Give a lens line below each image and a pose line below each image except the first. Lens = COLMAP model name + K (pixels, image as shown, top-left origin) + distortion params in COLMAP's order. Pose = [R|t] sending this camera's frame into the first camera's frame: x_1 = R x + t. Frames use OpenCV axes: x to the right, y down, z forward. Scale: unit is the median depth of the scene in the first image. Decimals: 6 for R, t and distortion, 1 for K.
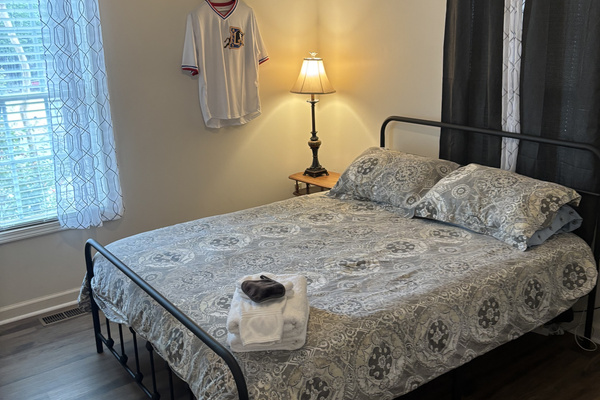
lens RADIAL K [[634.1, 0, 300.0], [0, 634.1, 200.0], [0, 0, 1]] dist [0.009465, 0.004851]
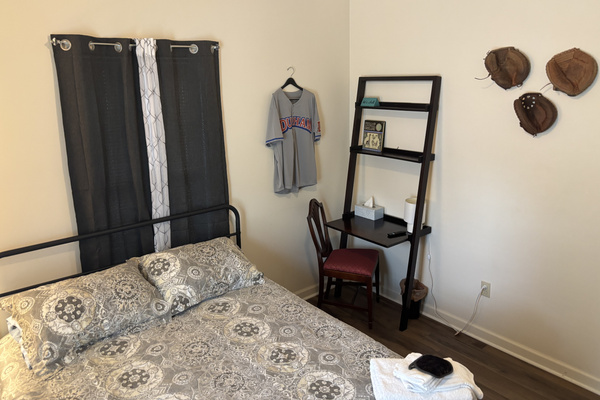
lens RADIAL K [[435.5, 0, 300.0], [0, 435.5, 200.0], [0, 0, 1]] dist [-0.003195, -0.001568]
pose [[-0.044112, -0.229014, 0.972423, -0.474495], [0.305480, 0.923657, 0.231387, -0.250879], [-0.951176, 0.307262, 0.029215, 0.731278]]
